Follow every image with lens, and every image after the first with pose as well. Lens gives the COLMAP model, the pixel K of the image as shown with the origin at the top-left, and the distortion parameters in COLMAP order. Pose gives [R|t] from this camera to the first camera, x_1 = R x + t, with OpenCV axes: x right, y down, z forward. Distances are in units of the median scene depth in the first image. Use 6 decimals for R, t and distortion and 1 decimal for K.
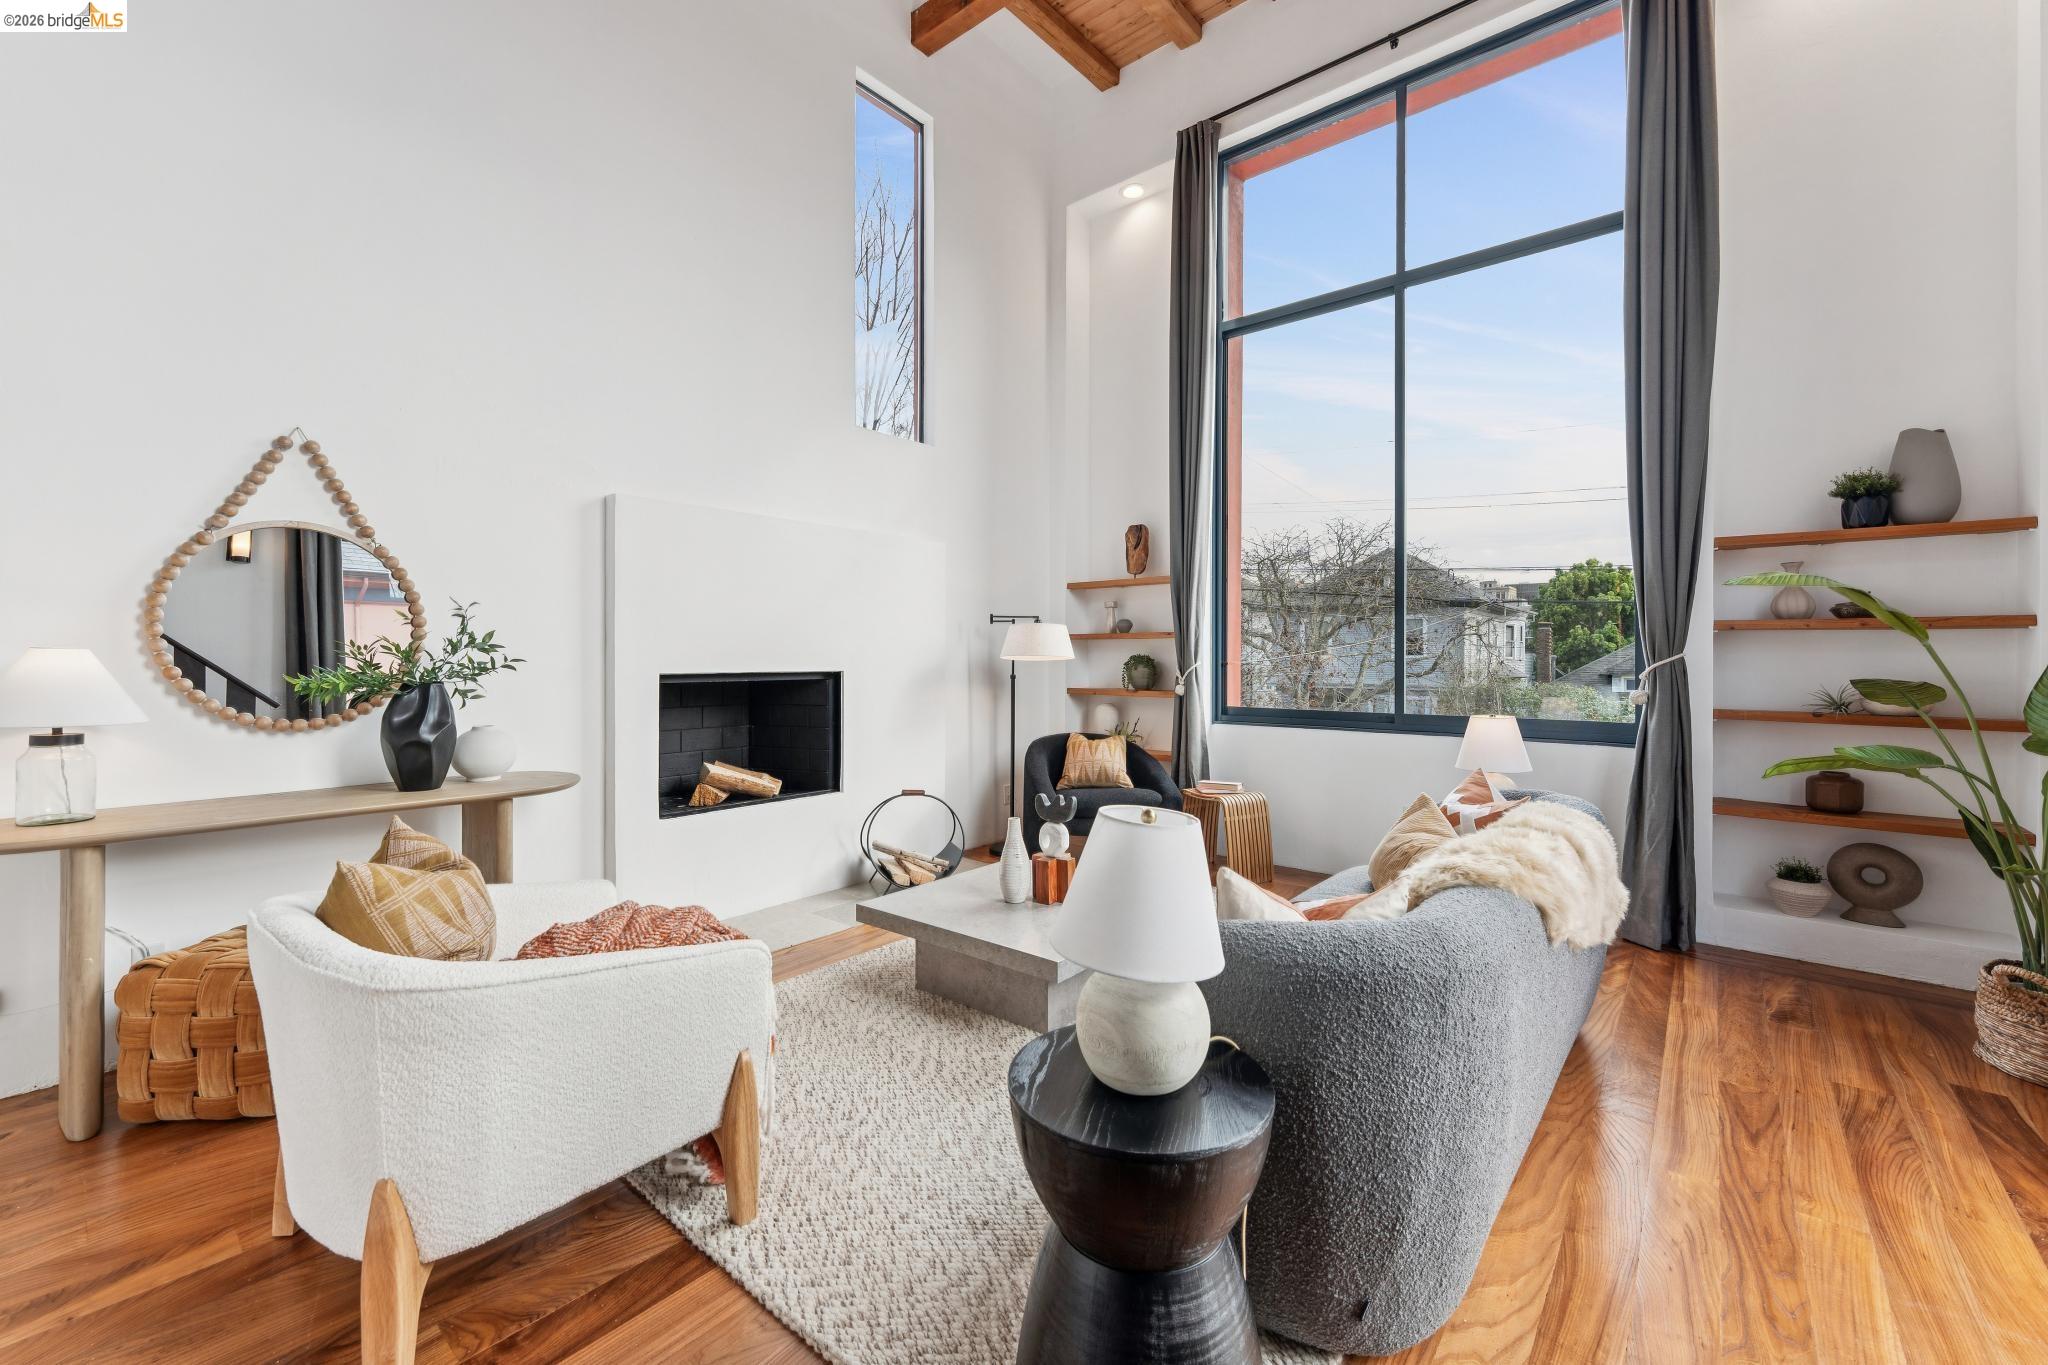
lens RADIAL K [[818.5, 0, 1023.0], [0, 818.5, 652.2], [0, 0, 1]] dist [-0.002744, 0.000399]
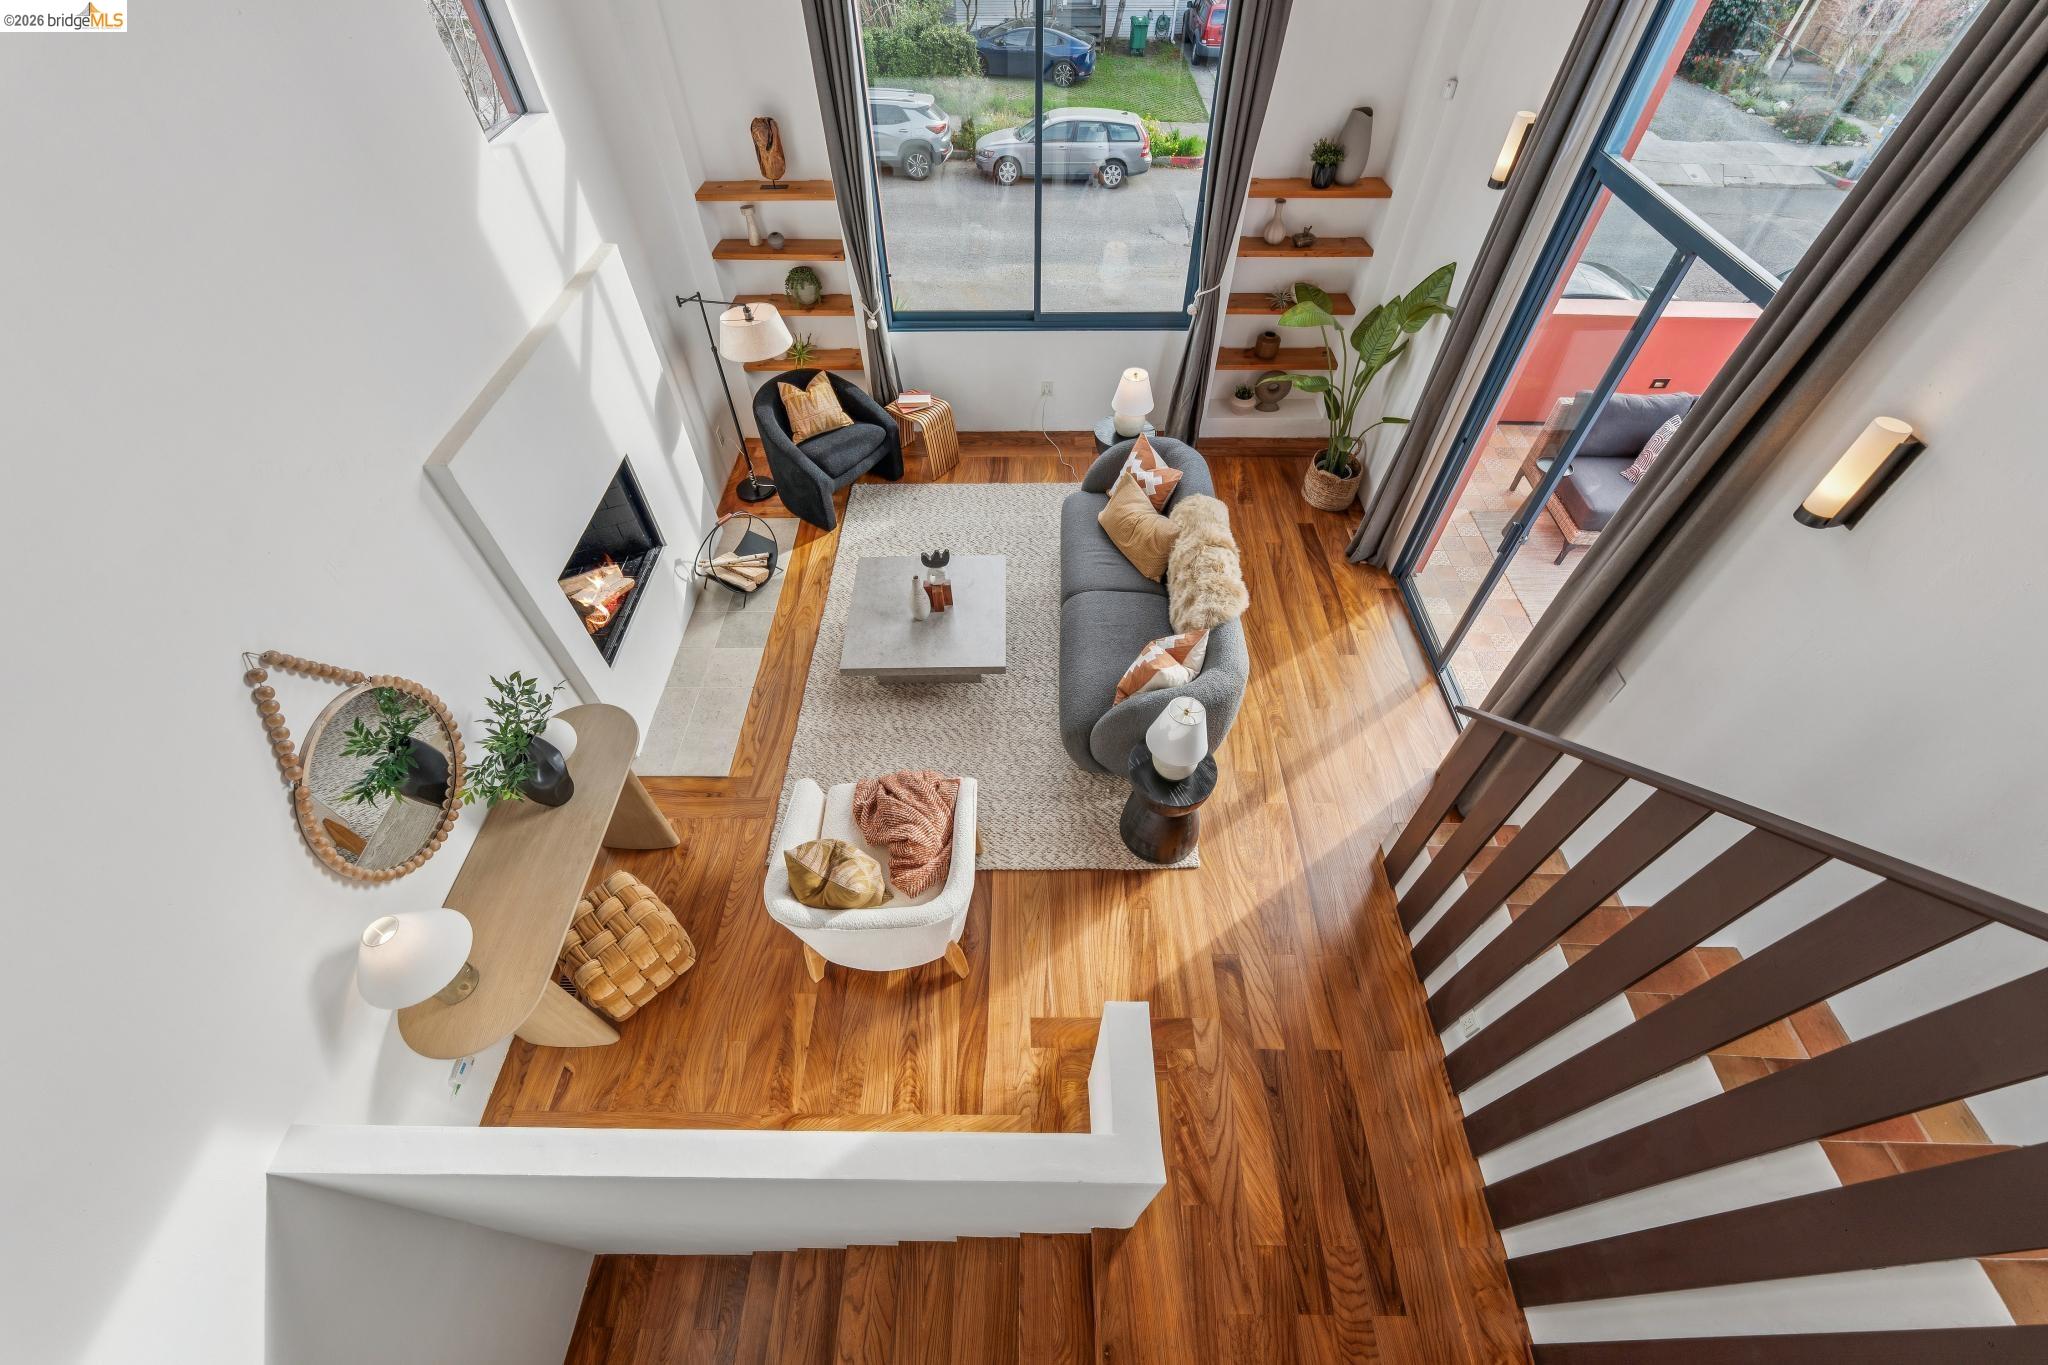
lens RADIAL K [[818.5, 0, 1024.5], [0, 818.5, 674.6], [0, 0, 1]] dist [-0.002744, 0.000399]
pose [[0.772212, -0.486841, 0.408258, -0.369369], [0.002423, 0.644808, 0.764340, -0.548888], [-0.635361, -0.589243, 0.499108, 0.019865]]
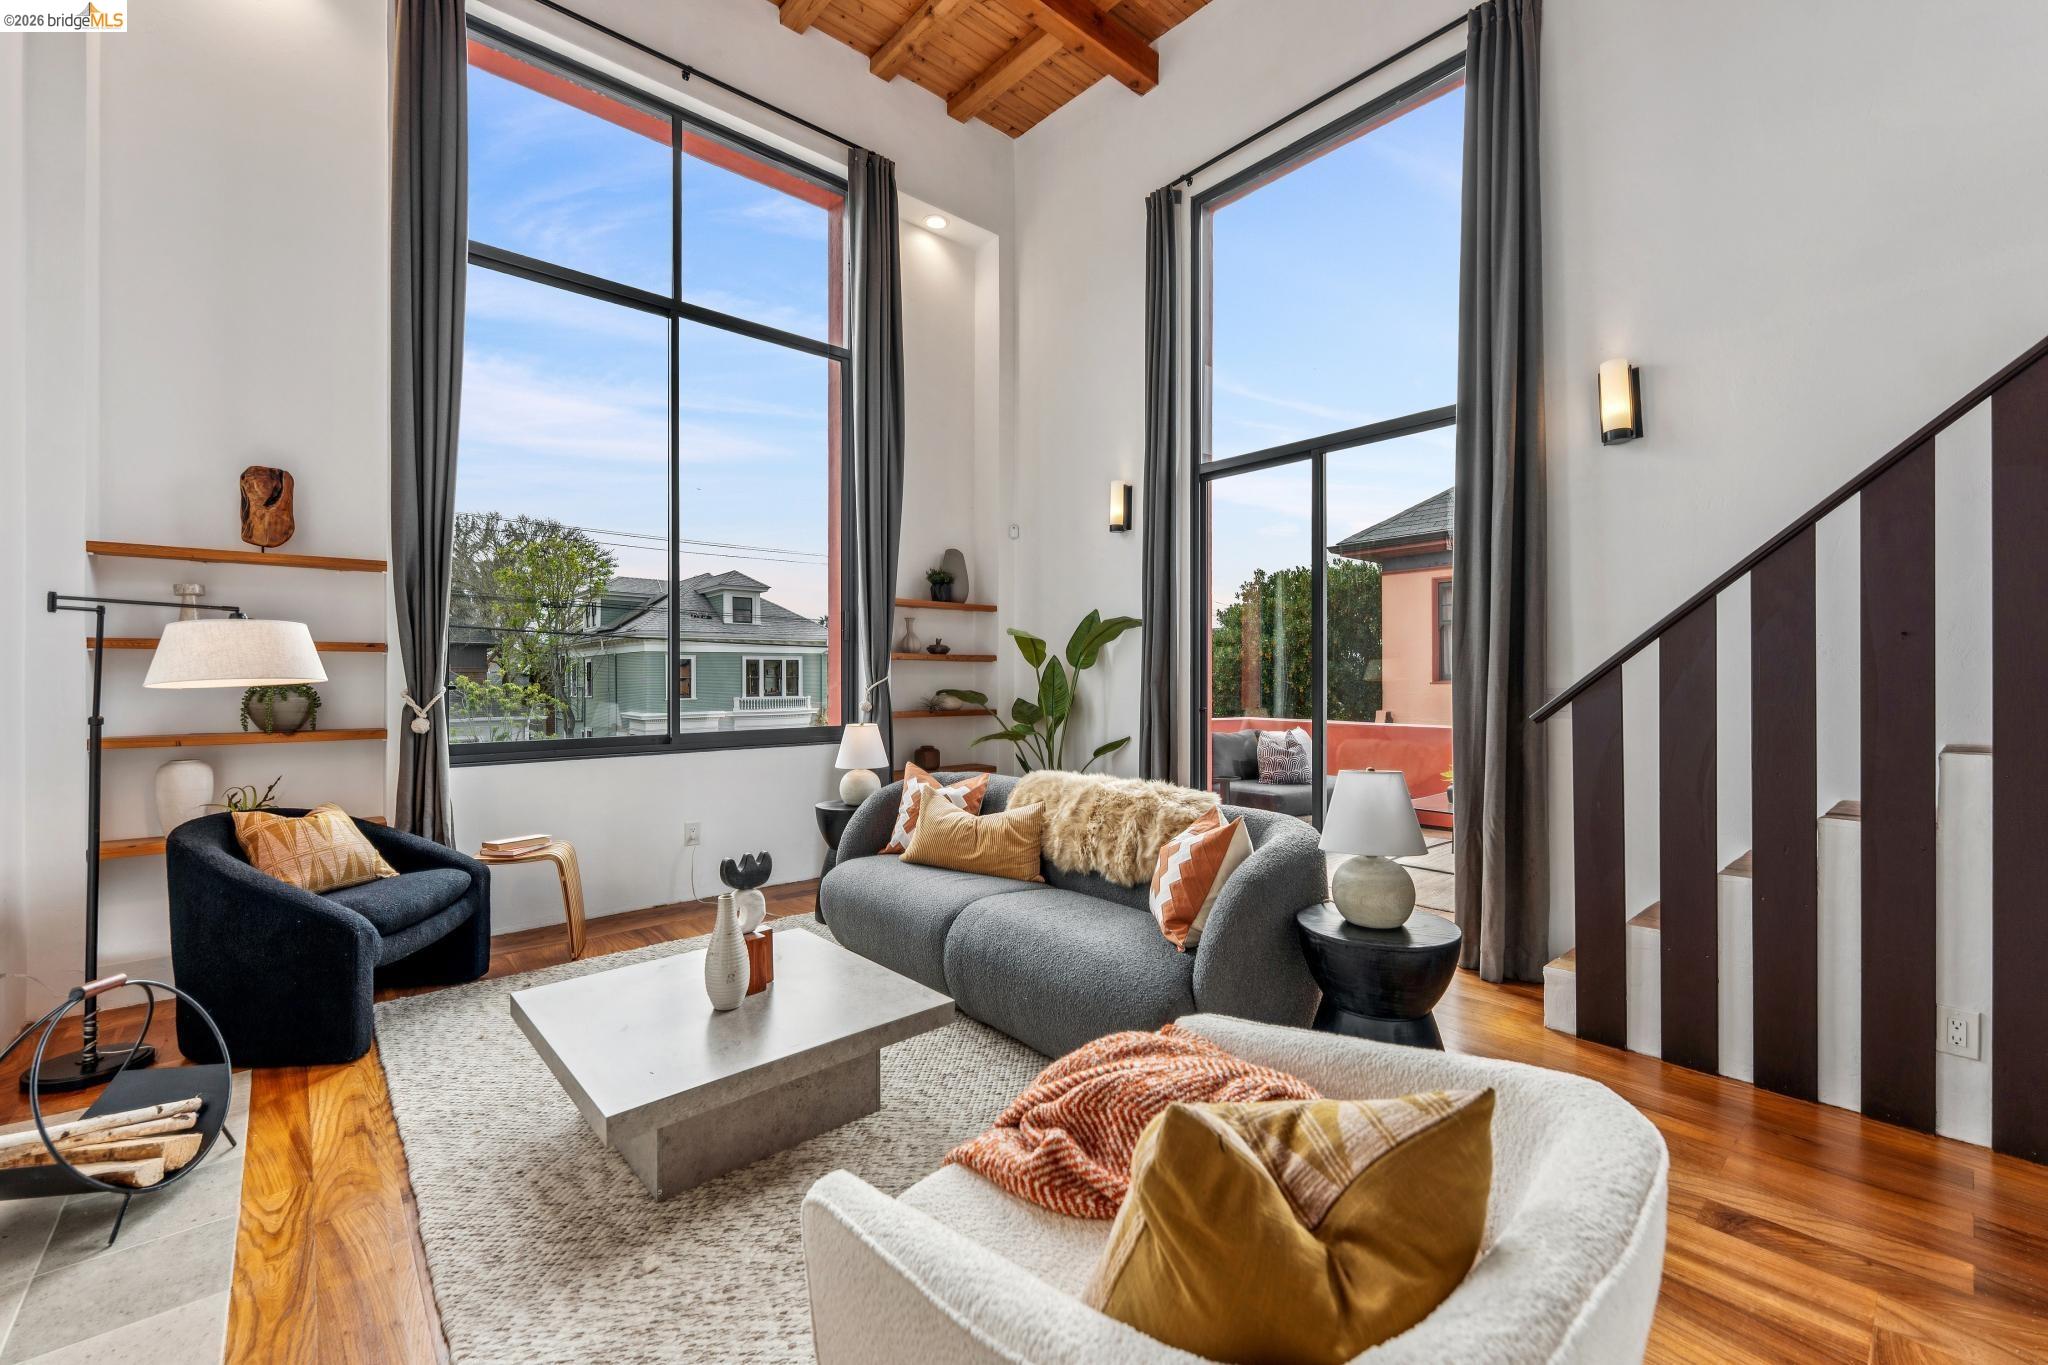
lens RADIAL K [[818.5, 0, 1016.9], [0, 818.5, 676.9], [0, 0, 1]] dist [-0.002744, 0.000399]
pose [[0.159150, -0.003081, 0.987250, -0.474523], [-0.004856, 0.999981, 0.003903, -0.001595], [-0.987242, -0.005415, 0.159132, 0.416055]]
